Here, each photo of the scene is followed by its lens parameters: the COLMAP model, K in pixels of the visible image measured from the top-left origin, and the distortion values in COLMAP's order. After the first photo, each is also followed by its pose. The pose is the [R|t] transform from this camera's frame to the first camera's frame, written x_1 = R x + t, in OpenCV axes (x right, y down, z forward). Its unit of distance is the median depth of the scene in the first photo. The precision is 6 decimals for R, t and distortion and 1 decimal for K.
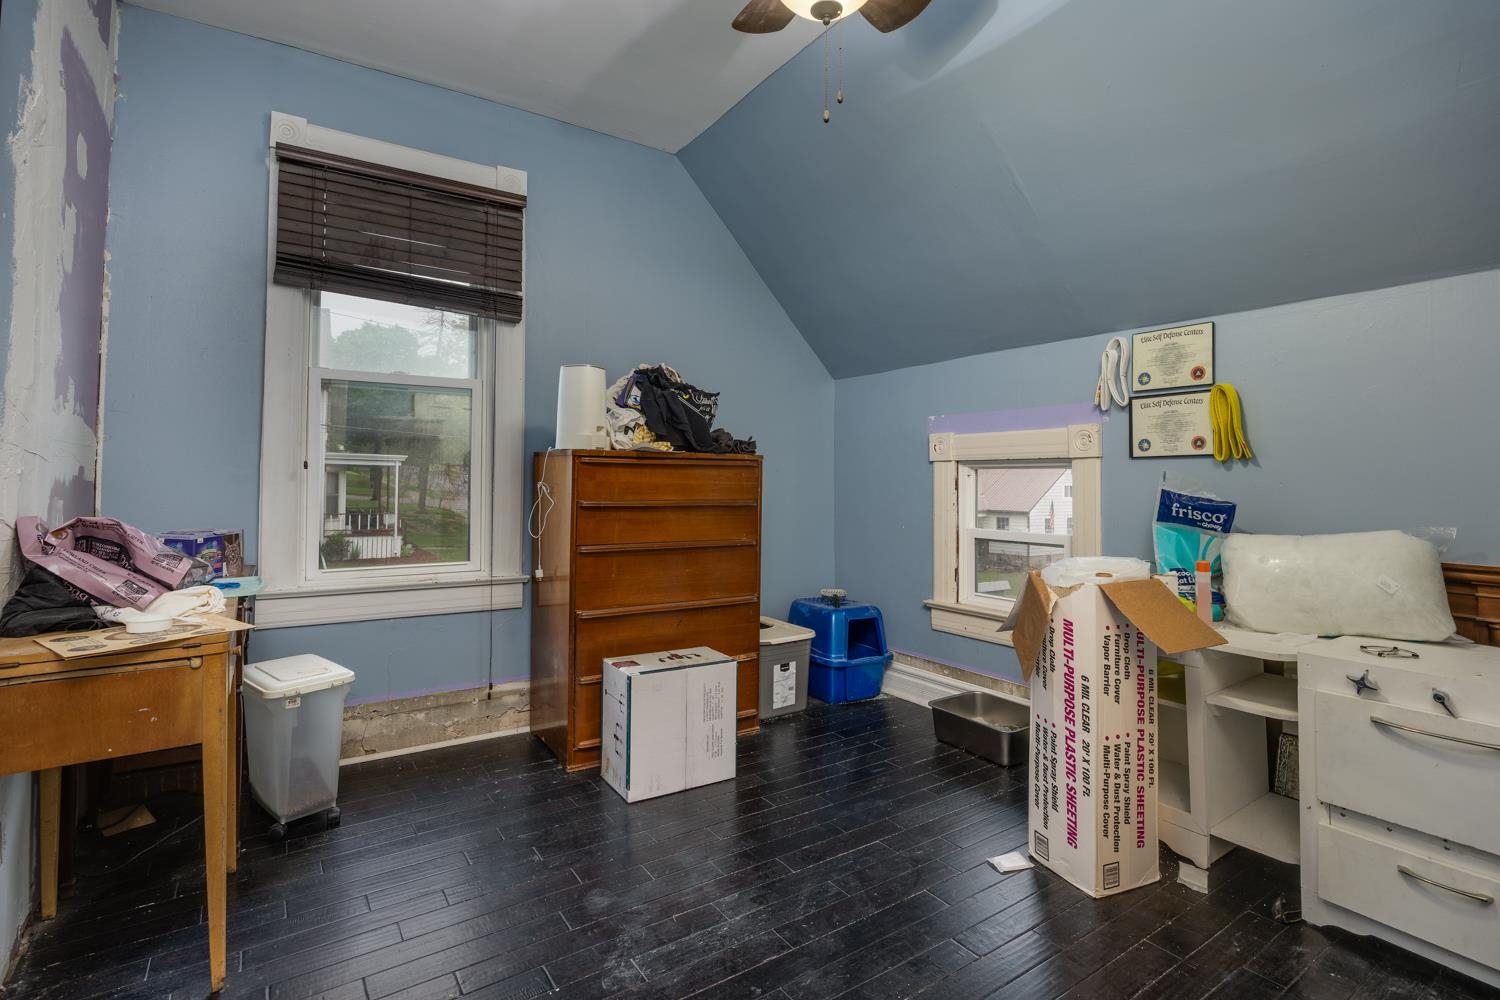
lens RADIAL K [[719.7, 0, 748.5], [0, 719.7, 463.5], [0, 0, 1]] dist [0.000309, 0.000079]
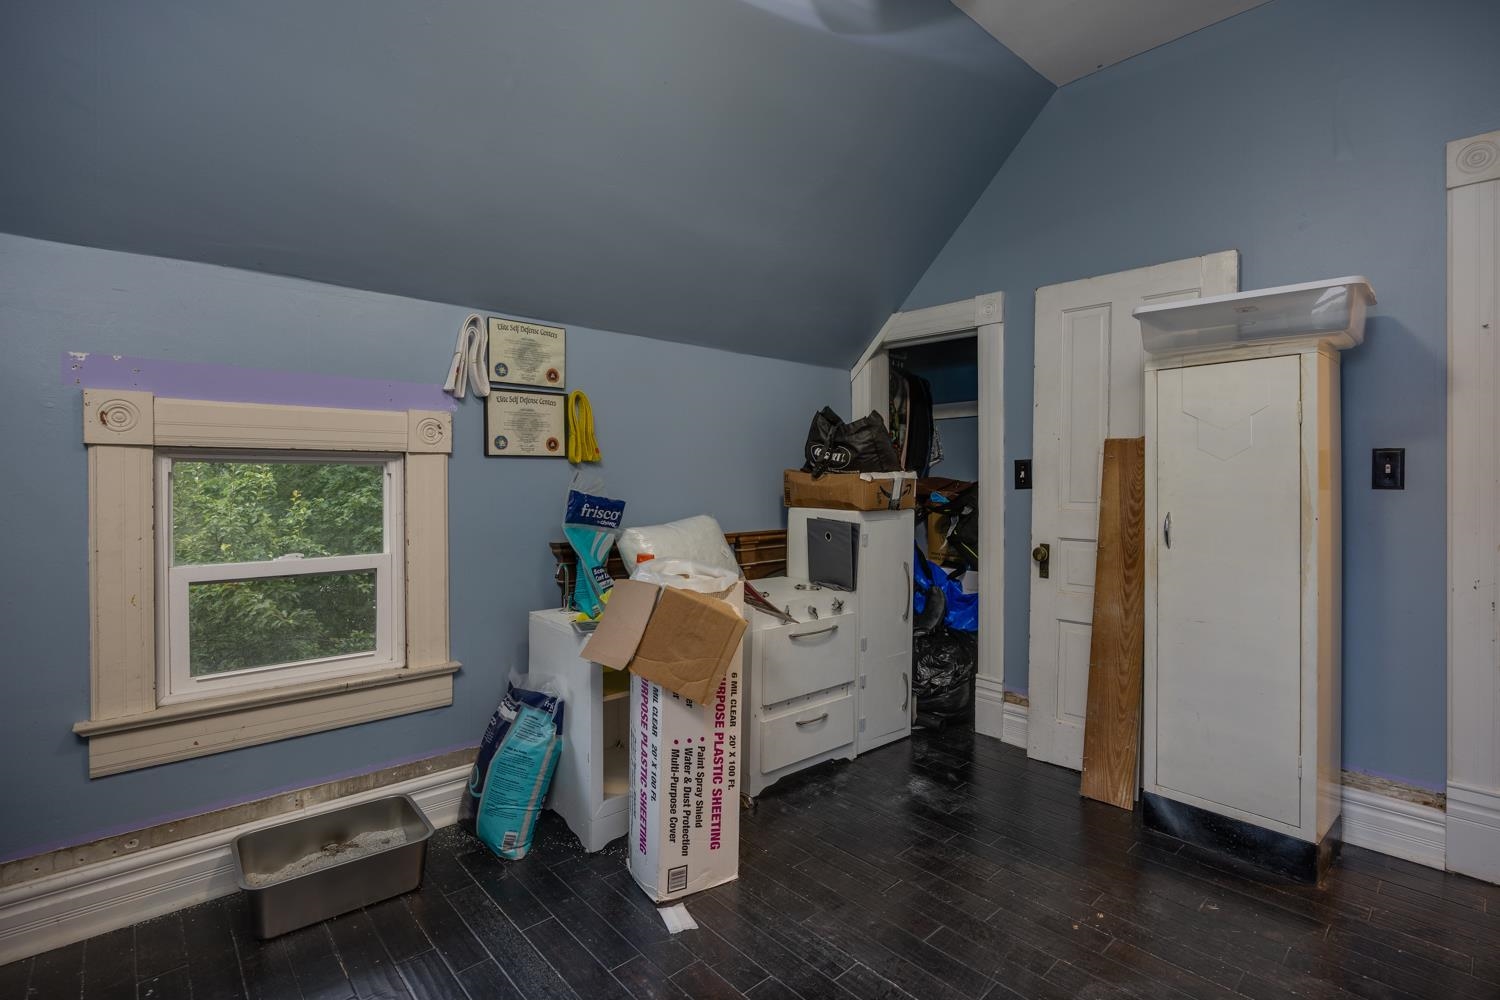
lens RADIAL K [[704.3, 0, 750.1], [0, 704.3, 489.6], [0, 0, 1]] dist [0.000105, 0.000132]
pose [[-0.136521, -0.016098, 0.990506, -0.389917], [-0.023689, 0.999635, 0.012982, 0.015515], [-0.990354, -0.021692, -0.136852, 0.831022]]
